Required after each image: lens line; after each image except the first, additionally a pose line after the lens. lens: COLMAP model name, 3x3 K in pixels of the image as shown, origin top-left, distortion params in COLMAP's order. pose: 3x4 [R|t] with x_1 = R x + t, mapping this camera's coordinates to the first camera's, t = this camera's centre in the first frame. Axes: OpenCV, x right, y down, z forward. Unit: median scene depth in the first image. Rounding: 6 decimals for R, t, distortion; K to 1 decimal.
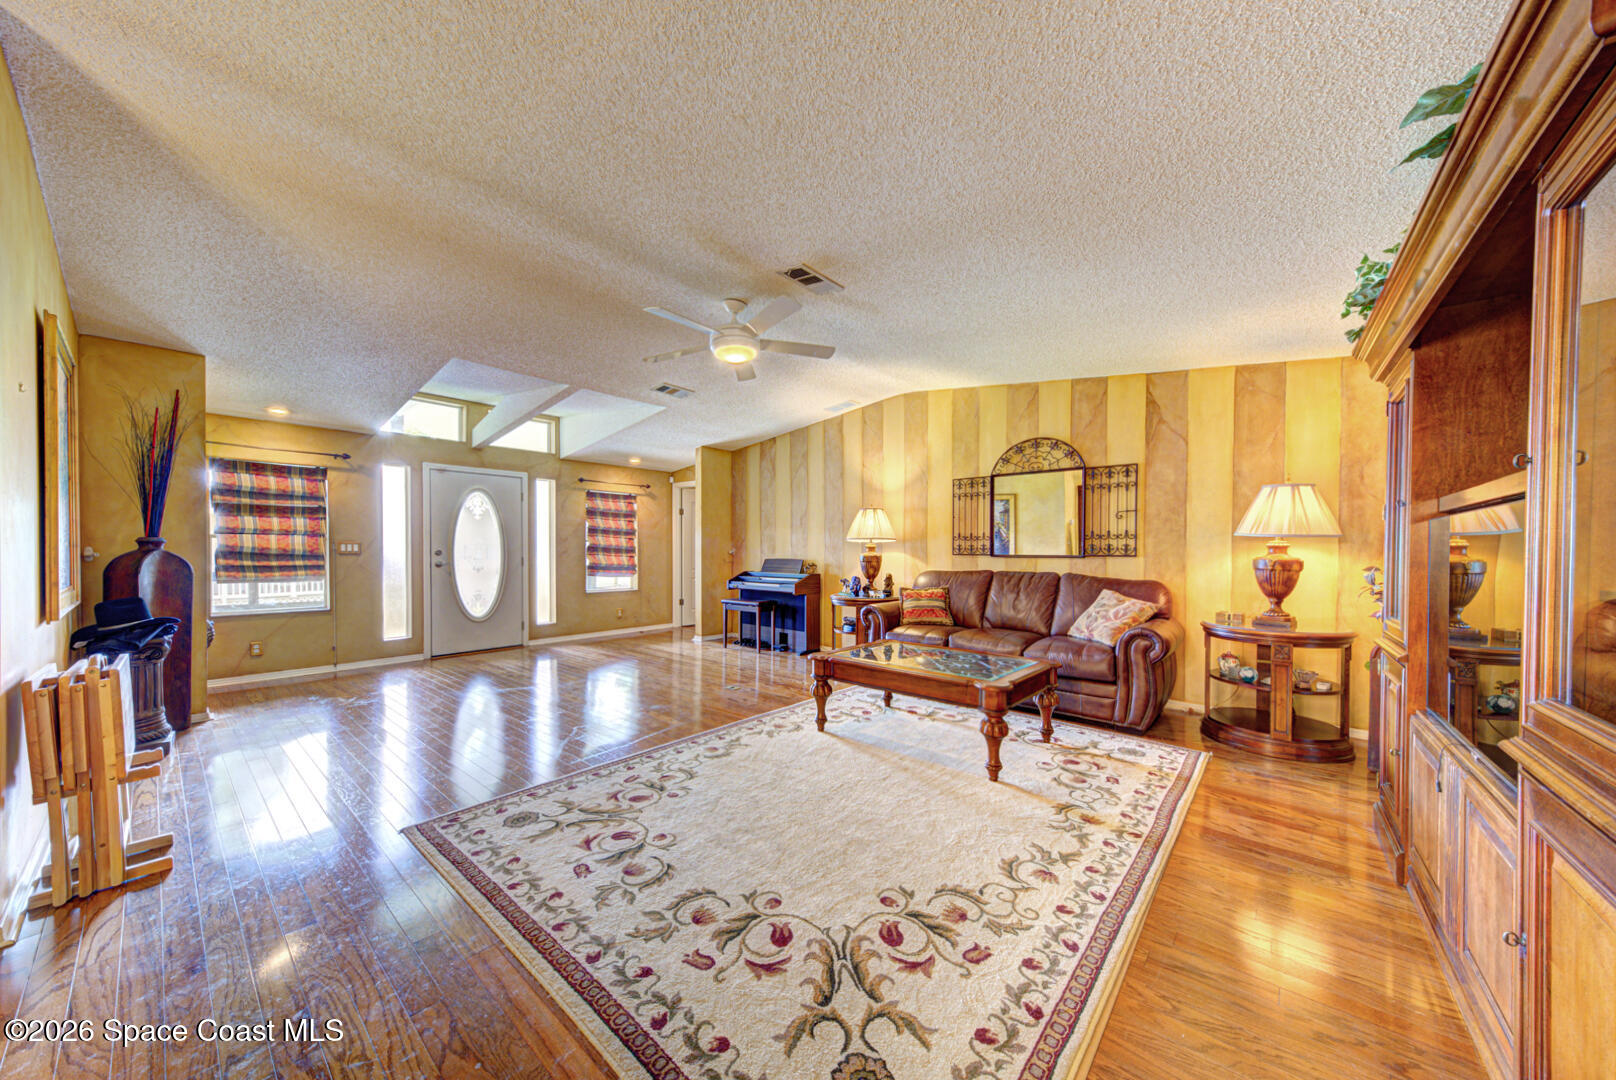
lens RADIAL K [[555.0, 0, 809.8], [0, 555.0, 554.5], [0, 0, 1]] dist [0.023602, -0.005250]
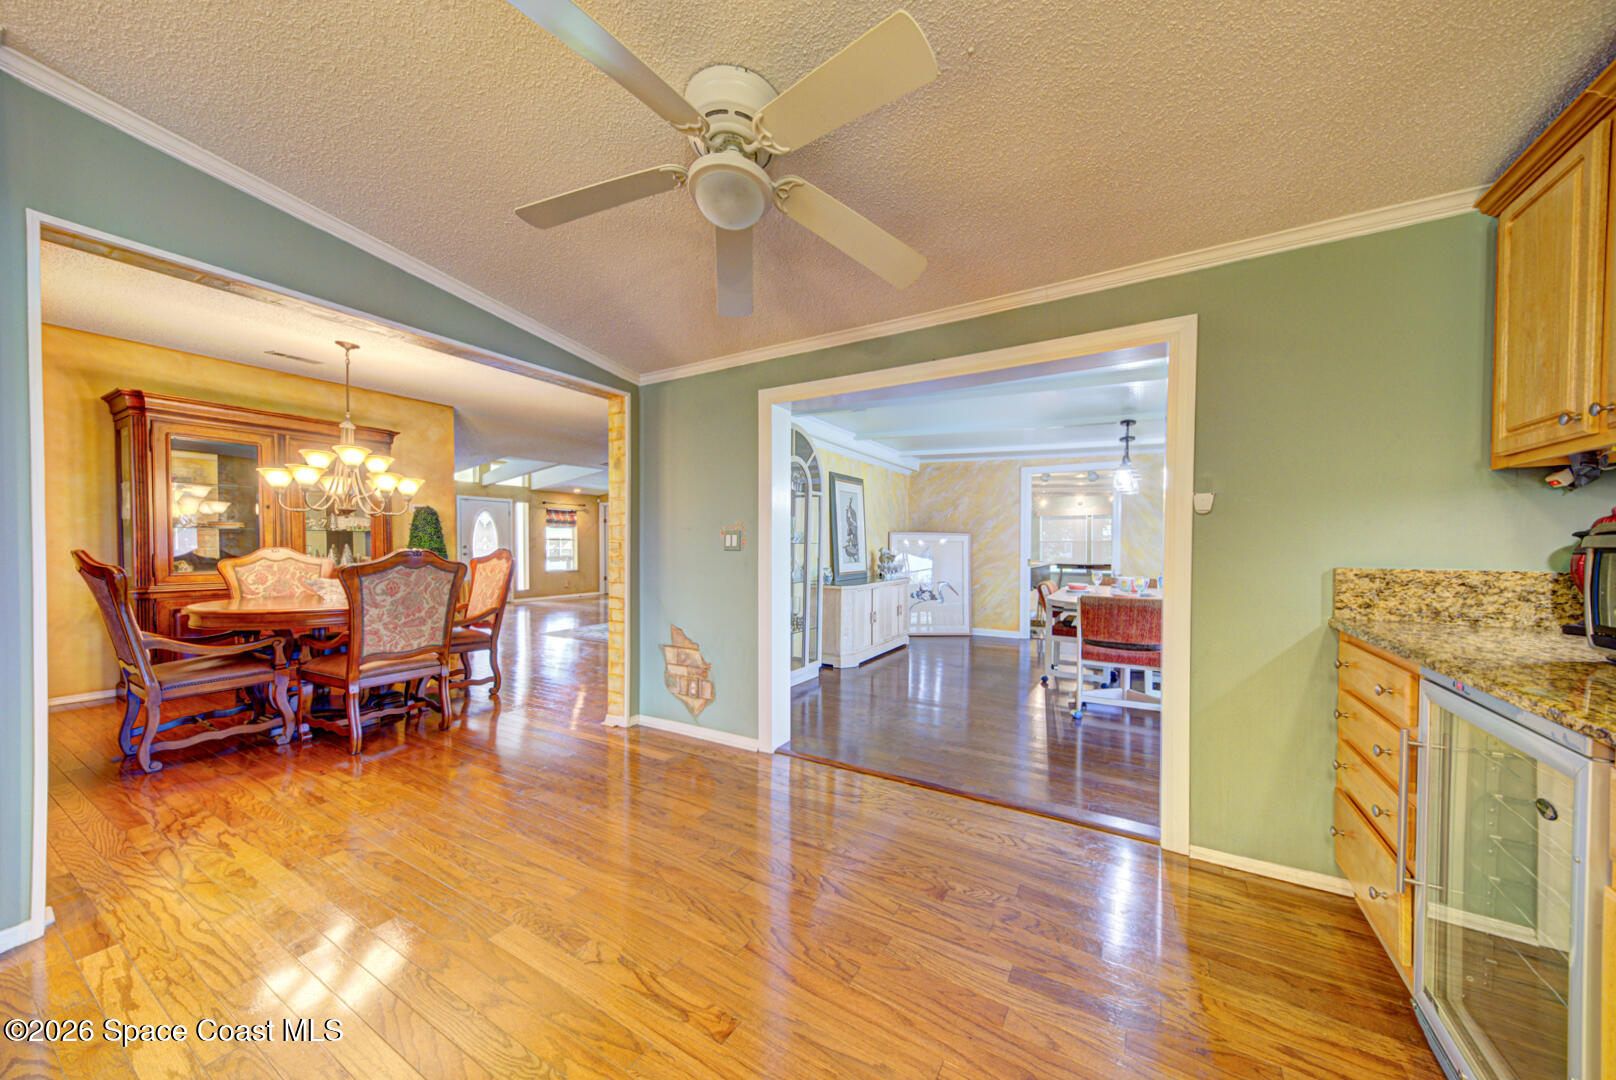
lens RADIAL K [[555.0, 0, 810.3], [0, 555.0, 552.2], [0, 0, 1]] dist [0.023602, -0.005250]
pose [[0.984320, -0.004219, 0.176342, 0.108976], [0.003185, 0.999976, 0.006148, 0.007370], [-0.176364, -0.005489, 0.984310, -1.139071]]
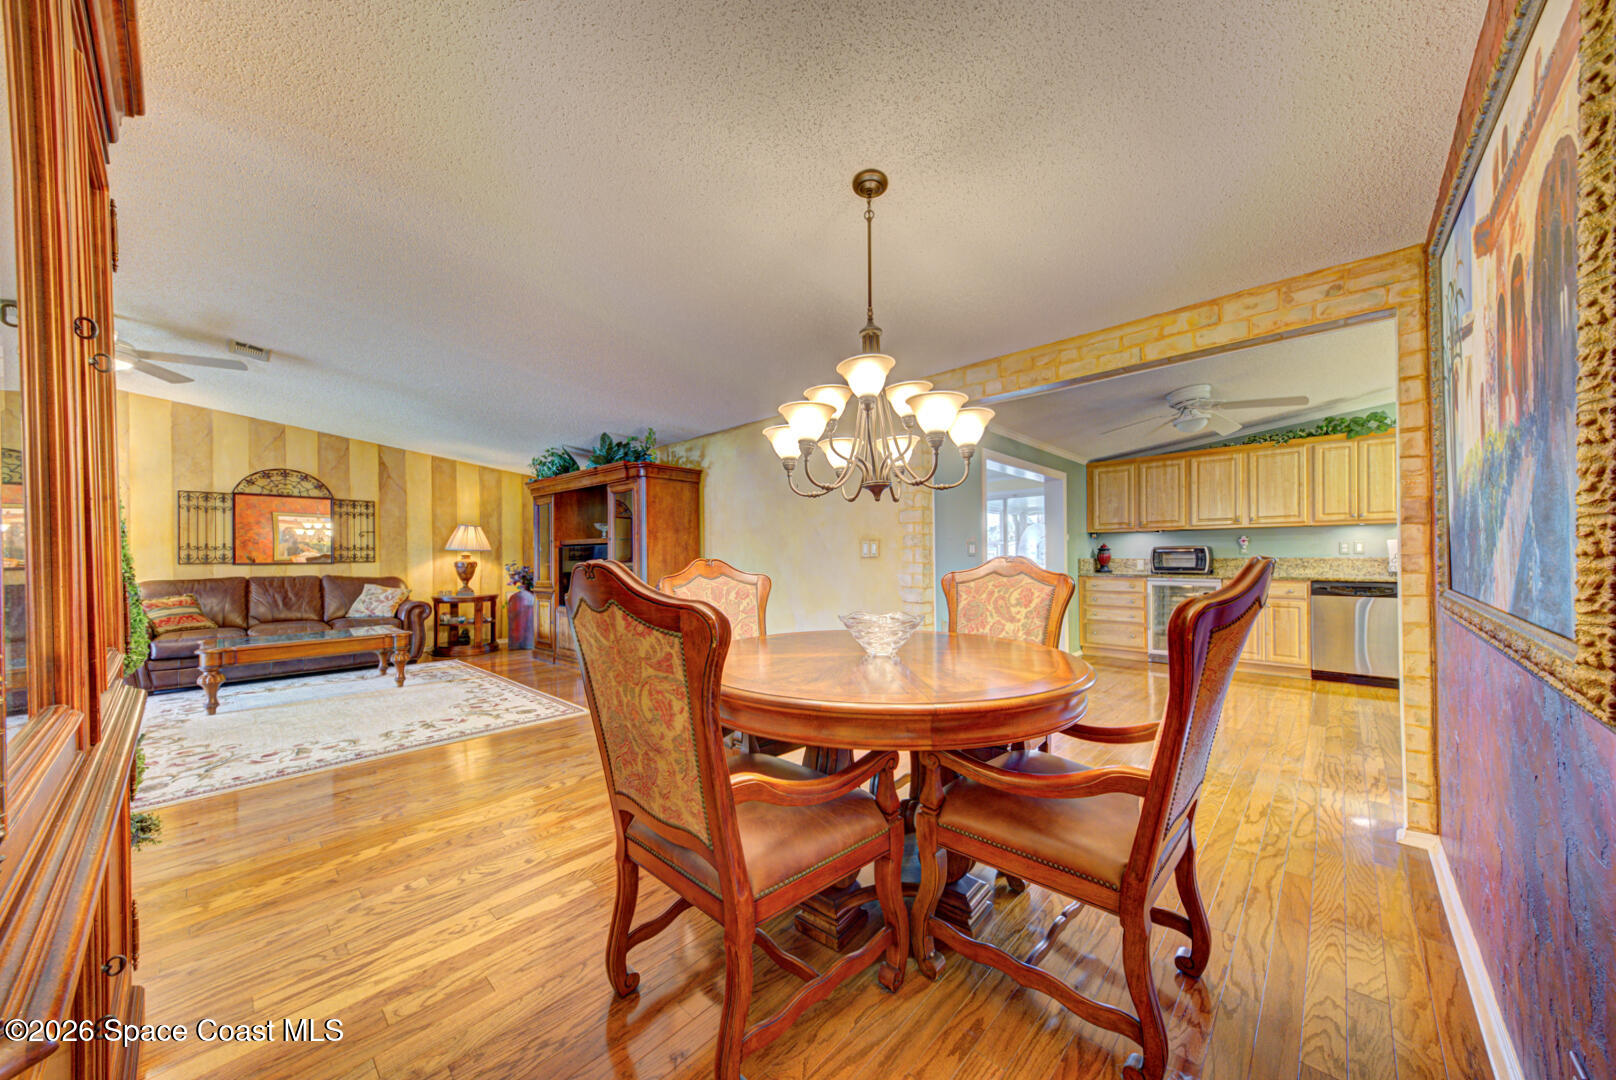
lens RADIAL K [[555.0, 0, 800.5], [0, 555.0, 559.9], [0, 0, 1]] dist [0.023602, -0.005250]
pose [[0.048415, -0.011903, 0.998756, -0.809669], [0.015802, 0.999813, 0.011150, -0.000766], [-0.998702, 0.015243, 0.048594, -0.216305]]
